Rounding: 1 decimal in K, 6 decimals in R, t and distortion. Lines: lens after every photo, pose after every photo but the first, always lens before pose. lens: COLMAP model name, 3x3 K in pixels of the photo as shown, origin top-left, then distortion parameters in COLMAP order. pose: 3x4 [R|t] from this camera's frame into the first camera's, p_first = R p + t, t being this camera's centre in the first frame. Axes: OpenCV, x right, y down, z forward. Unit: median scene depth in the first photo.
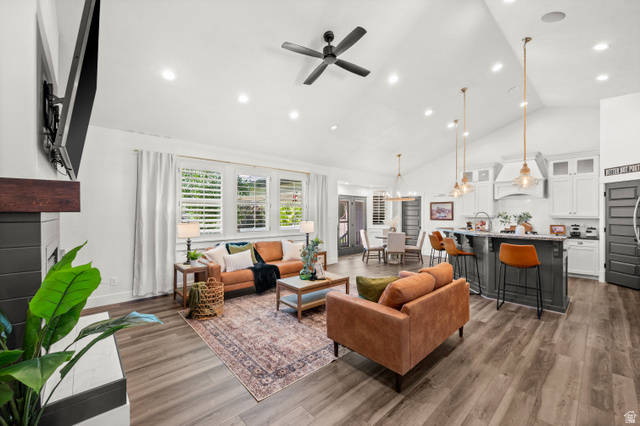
lens RADIAL K [[262.1, 0, 323.3], [0, 262.1, 212.0], [0, 0, 1]] dist [-0.000695, -0.000312]
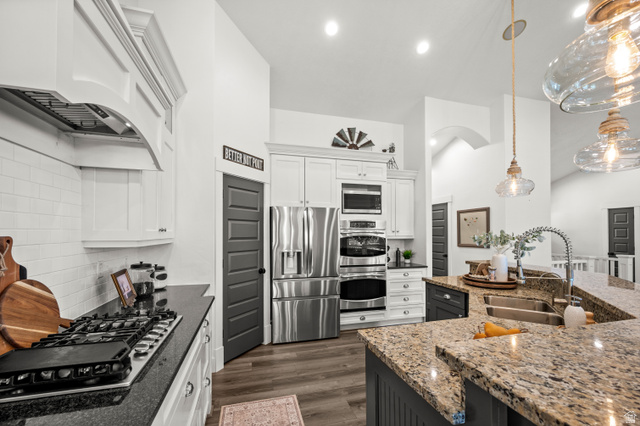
lens RADIAL K [[261.6, 0, 318.6], [0, 261.6, 231.3], [0, 0, 1]] dist [-0.000060, -0.000052]
pose [[-0.889357, 0.001997, 0.457209, 0.420681], [-0.001346, 0.999975, -0.006986, 0.005659], [-0.457211, -0.006829, -0.889332, 0.860025]]
